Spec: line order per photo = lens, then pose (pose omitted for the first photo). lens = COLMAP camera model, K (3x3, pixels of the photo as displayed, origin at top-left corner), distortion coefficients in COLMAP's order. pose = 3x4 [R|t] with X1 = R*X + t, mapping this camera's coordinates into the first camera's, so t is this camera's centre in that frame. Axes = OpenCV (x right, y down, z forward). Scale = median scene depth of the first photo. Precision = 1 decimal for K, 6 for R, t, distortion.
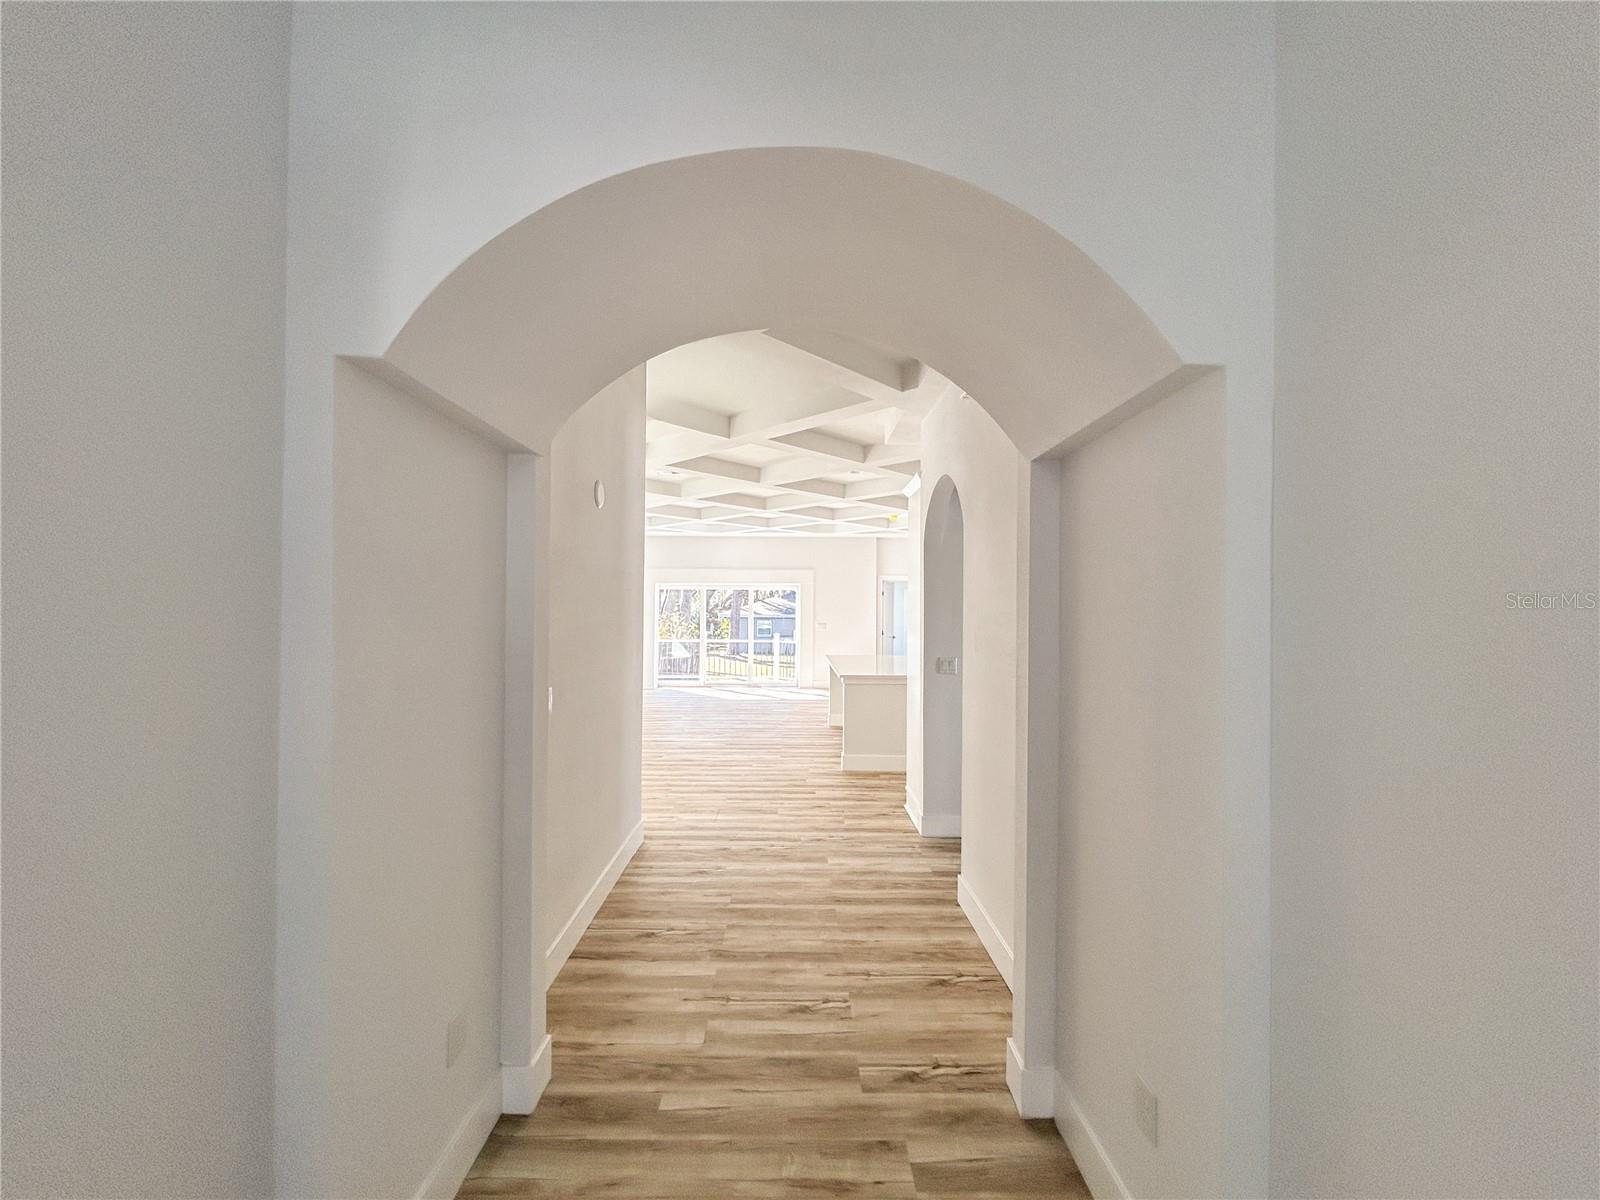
lens RADIAL K [[661.7, 0, 800.9], [0, 661.7, 599.7], [0, 0, 1]] dist [-0.016464, 0.000572]
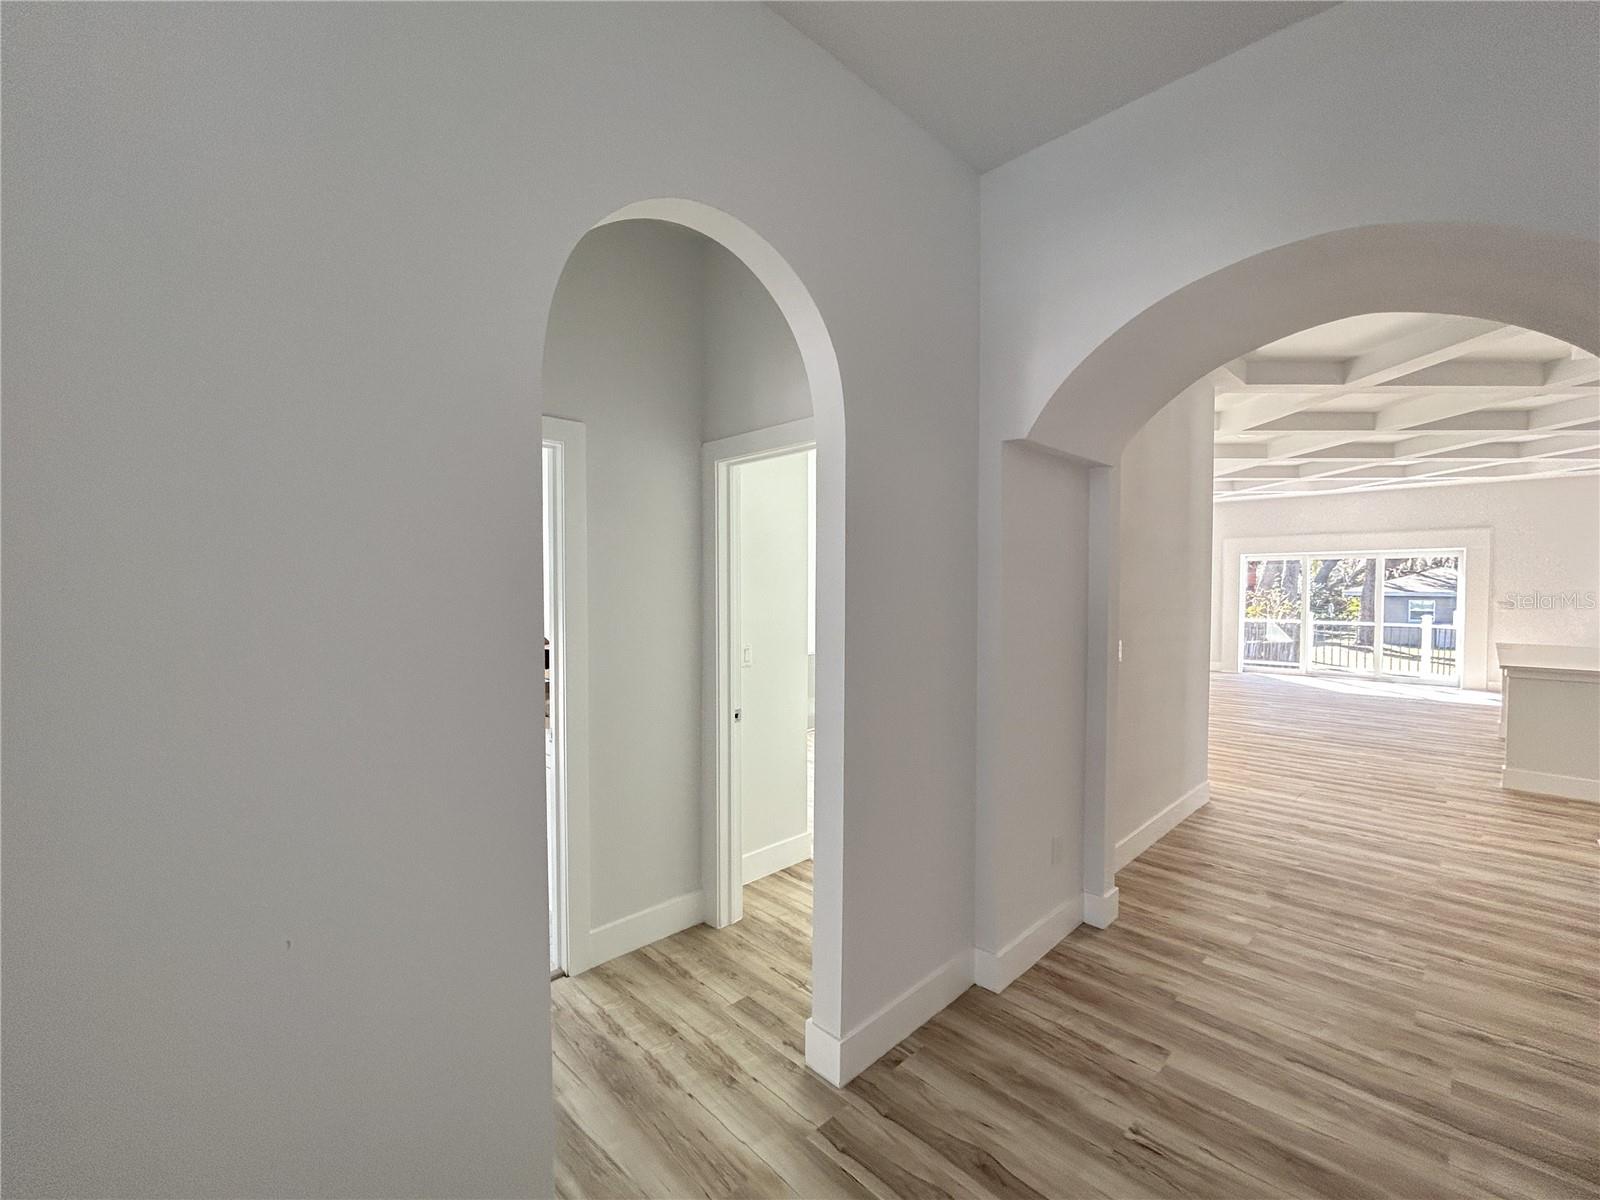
lens RADIAL K [[661.7, 0, 809.3], [0, 661.7, 601.0], [0, 0, 1]] dist [-0.016464, 0.000572]
pose [[0.696365, 0.012454, -0.717580, 0.080831], [0.014654, 0.999394, 0.031565, 0.005080], [0.717538, -0.032496, 0.695760, -0.219777]]
